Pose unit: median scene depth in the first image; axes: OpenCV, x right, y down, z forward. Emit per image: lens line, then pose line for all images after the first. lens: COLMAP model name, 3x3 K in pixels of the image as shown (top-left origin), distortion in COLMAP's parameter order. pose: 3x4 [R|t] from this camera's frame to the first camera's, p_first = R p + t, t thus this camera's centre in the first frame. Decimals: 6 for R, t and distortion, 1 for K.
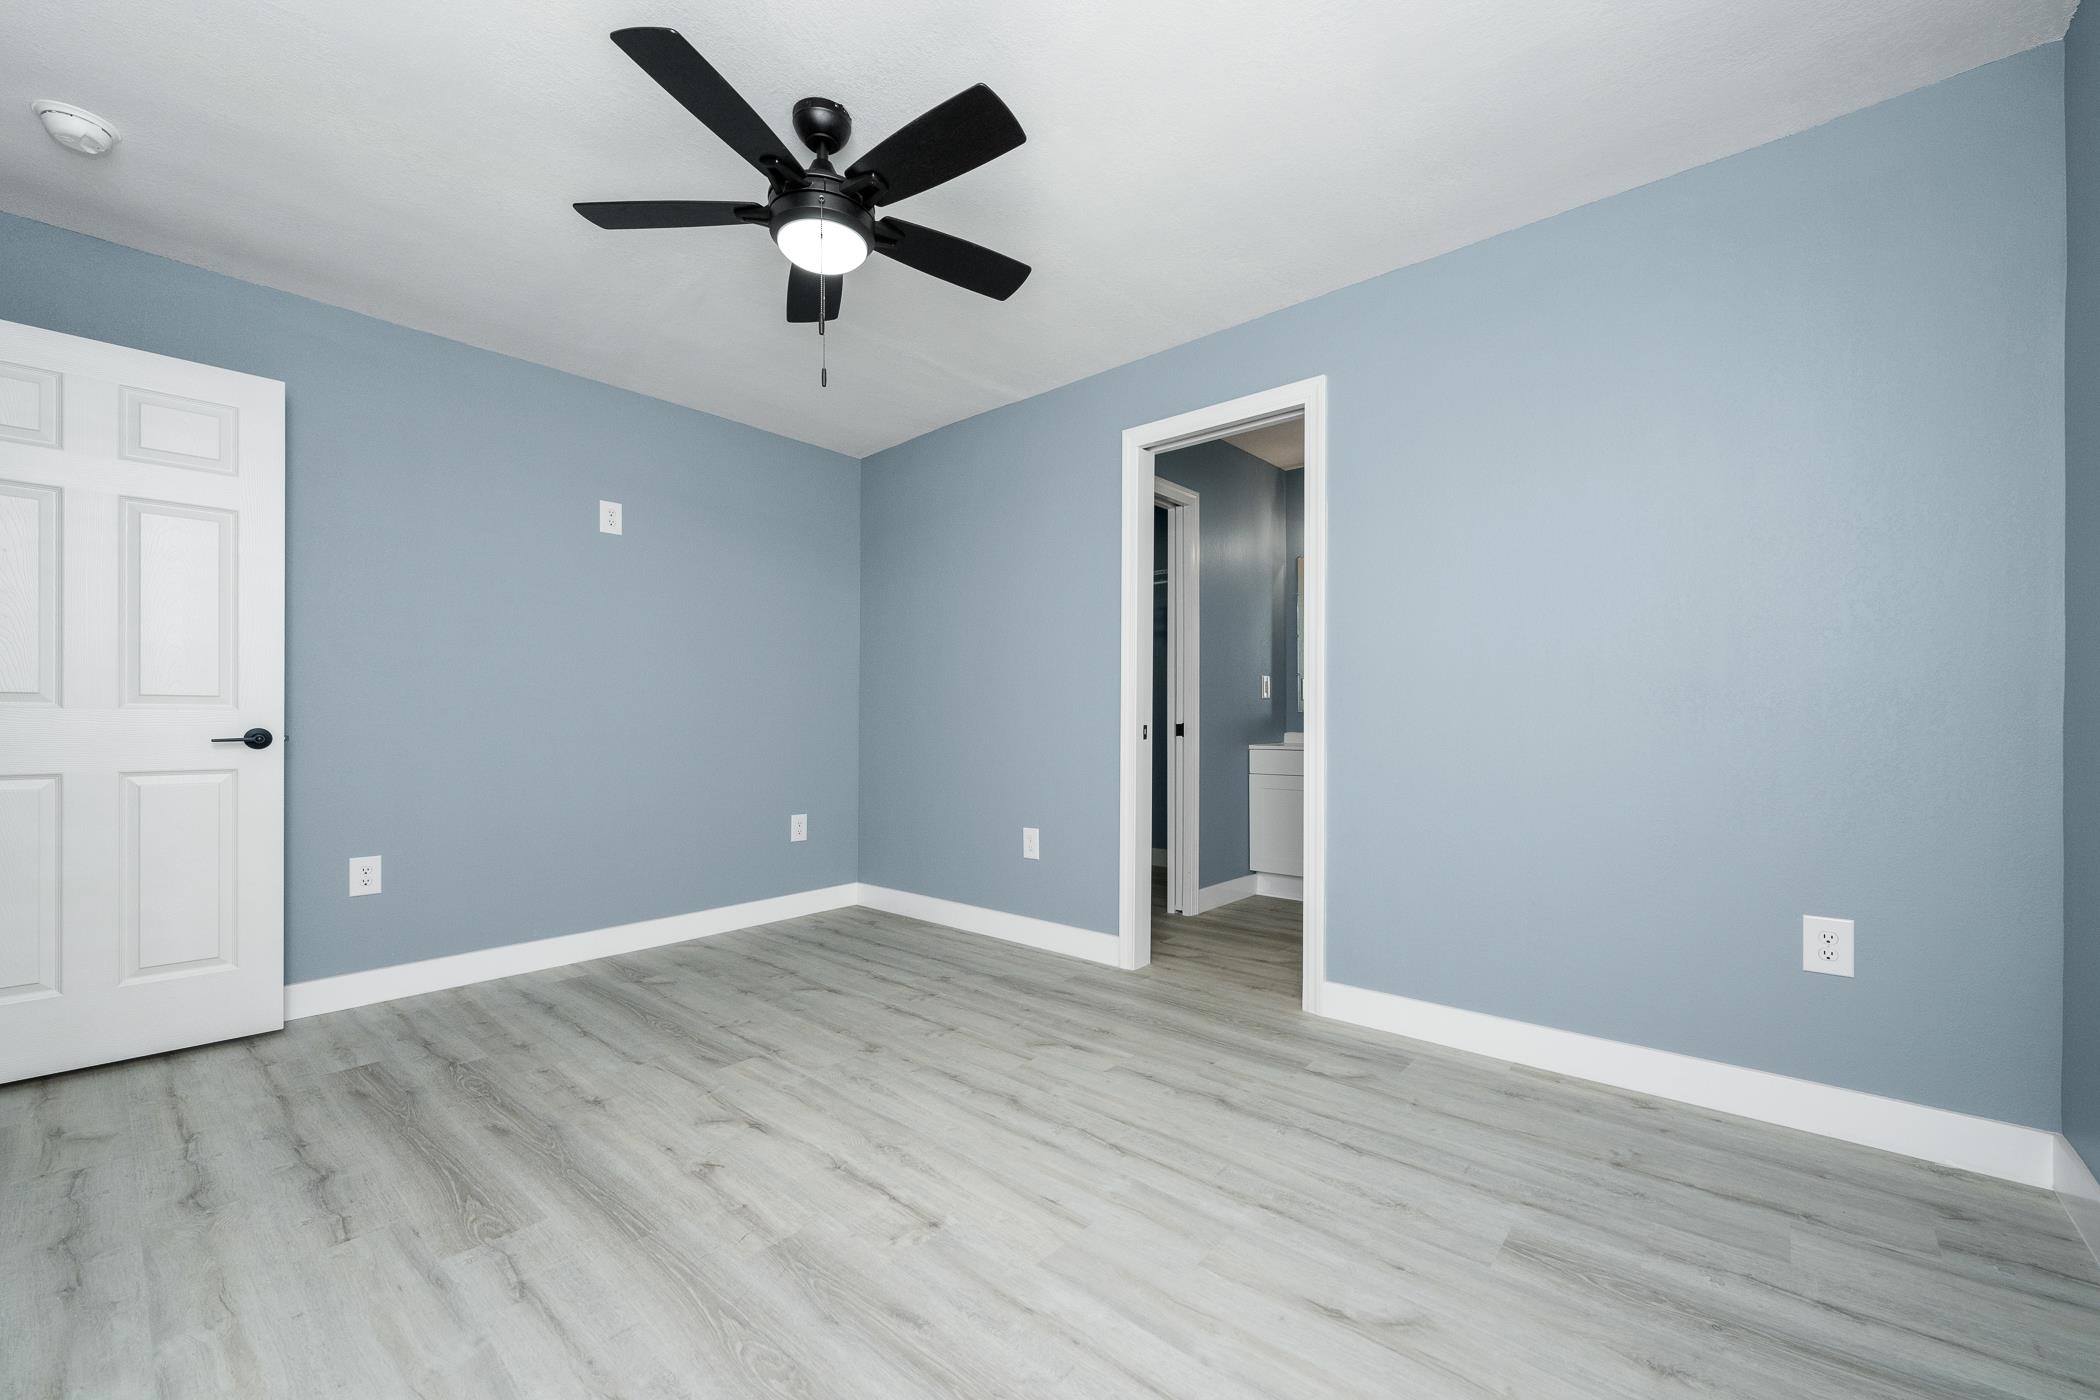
lens RADIAL K [[845.0, 0, 1051.3], [0, 845.0, 717.6], [0, 0, 1]] dist [-0.000088, 0.000152]
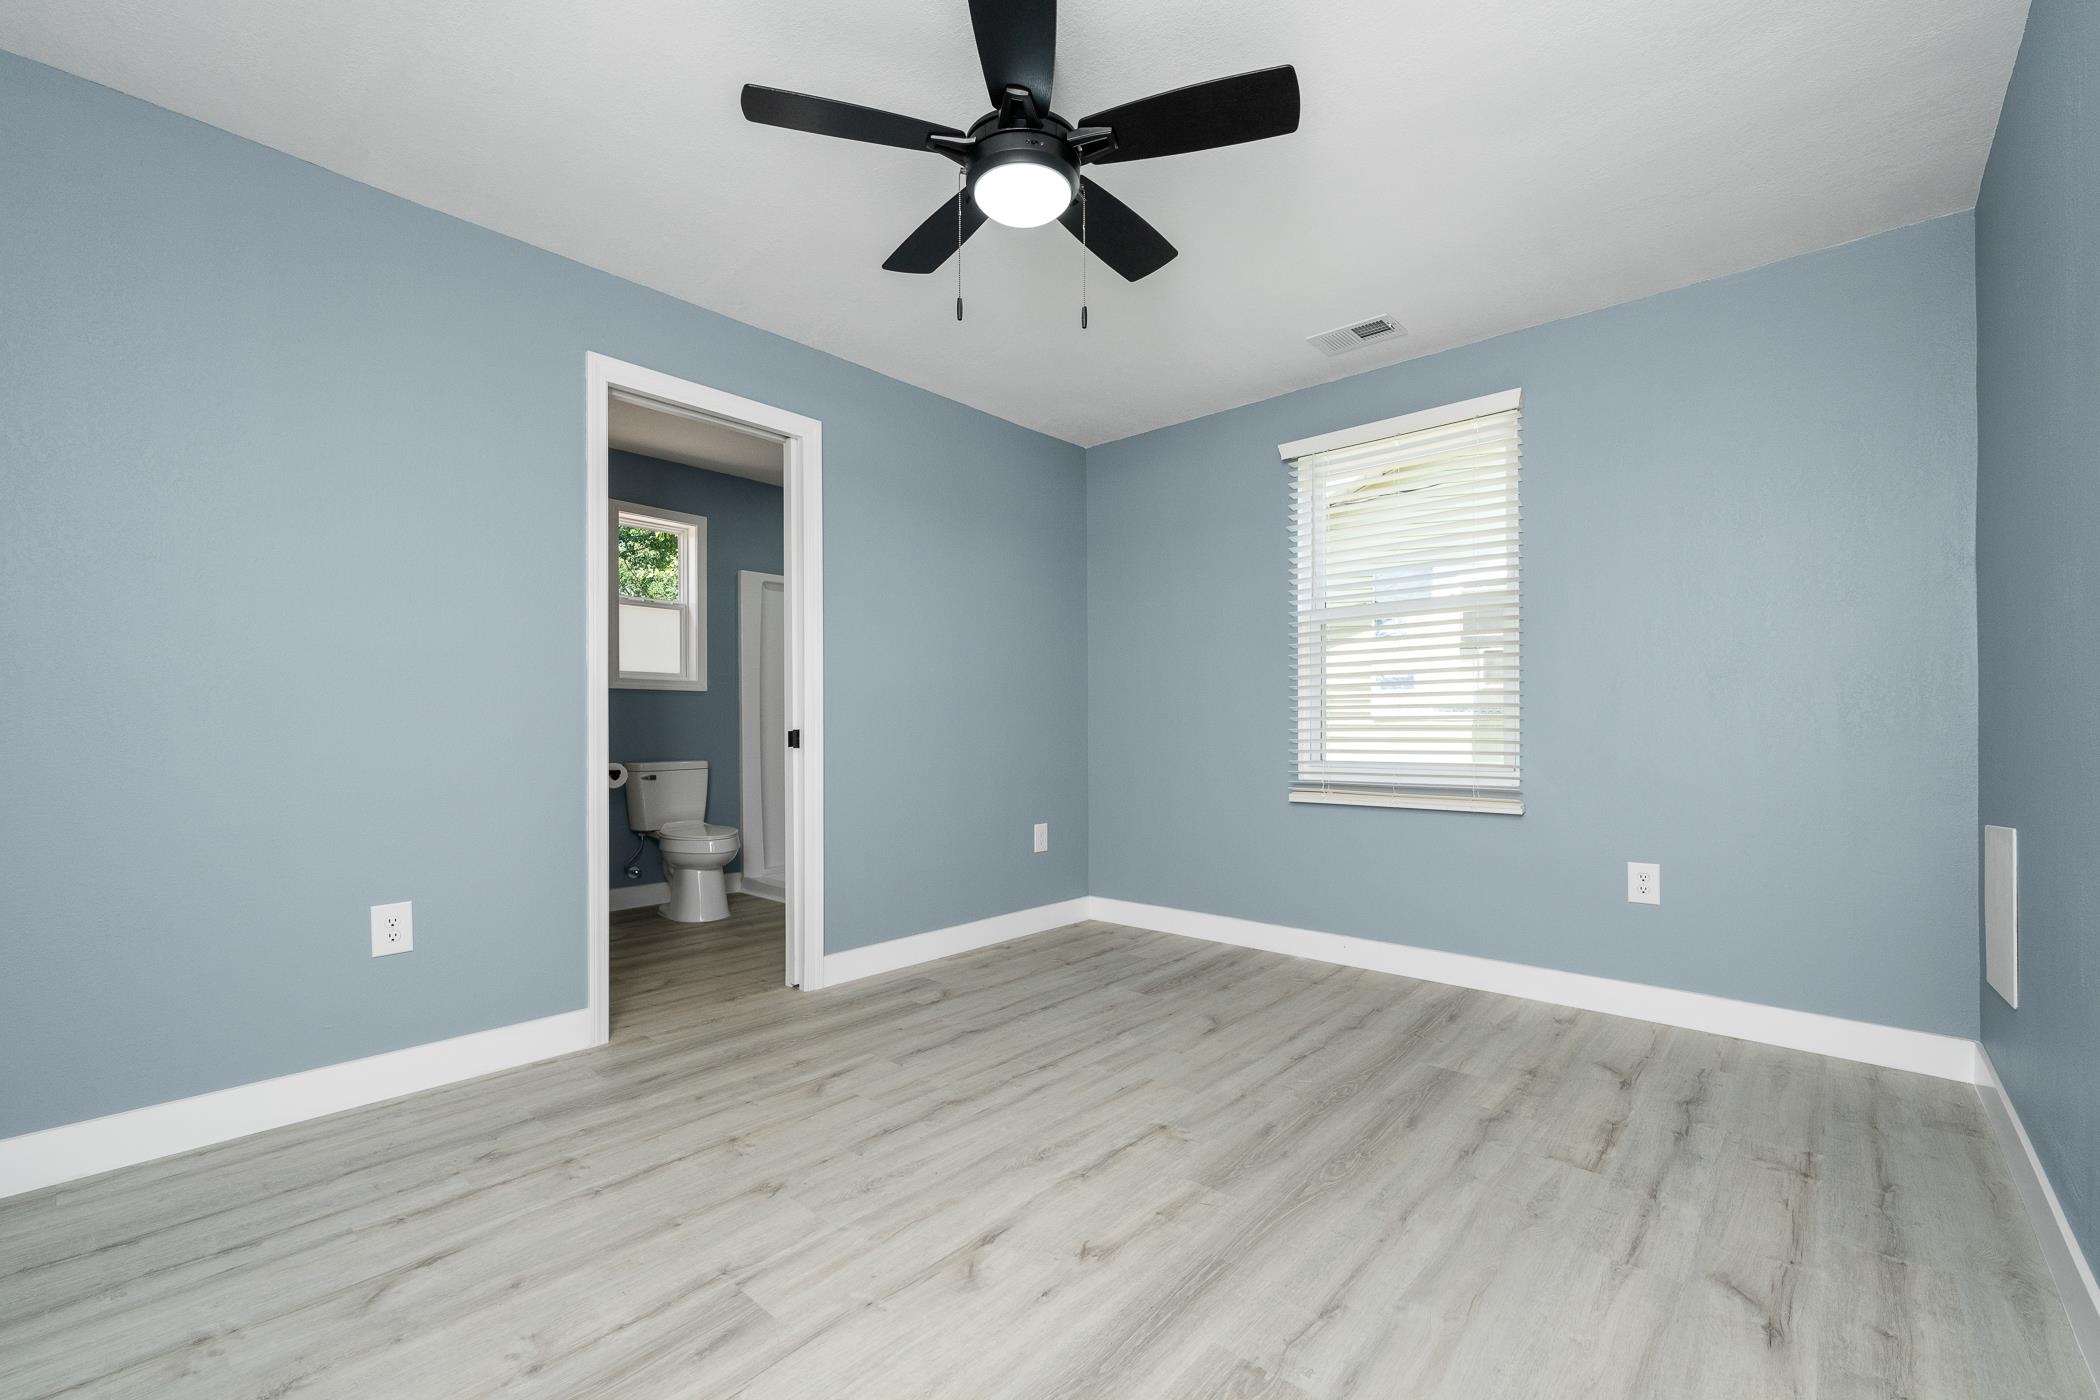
lens RADIAL K [[906.7, 0, 1042.2], [0, 906.7, 710.2], [0, 0, 1]] dist [-0.002454, 0.000236]
pose [[-0.001575, 0.022327, 0.999749, -0.995728], [0.001080, 0.999750, -0.022325, 0.013076], [-0.999998, 0.001045, -0.001599, 0.793925]]
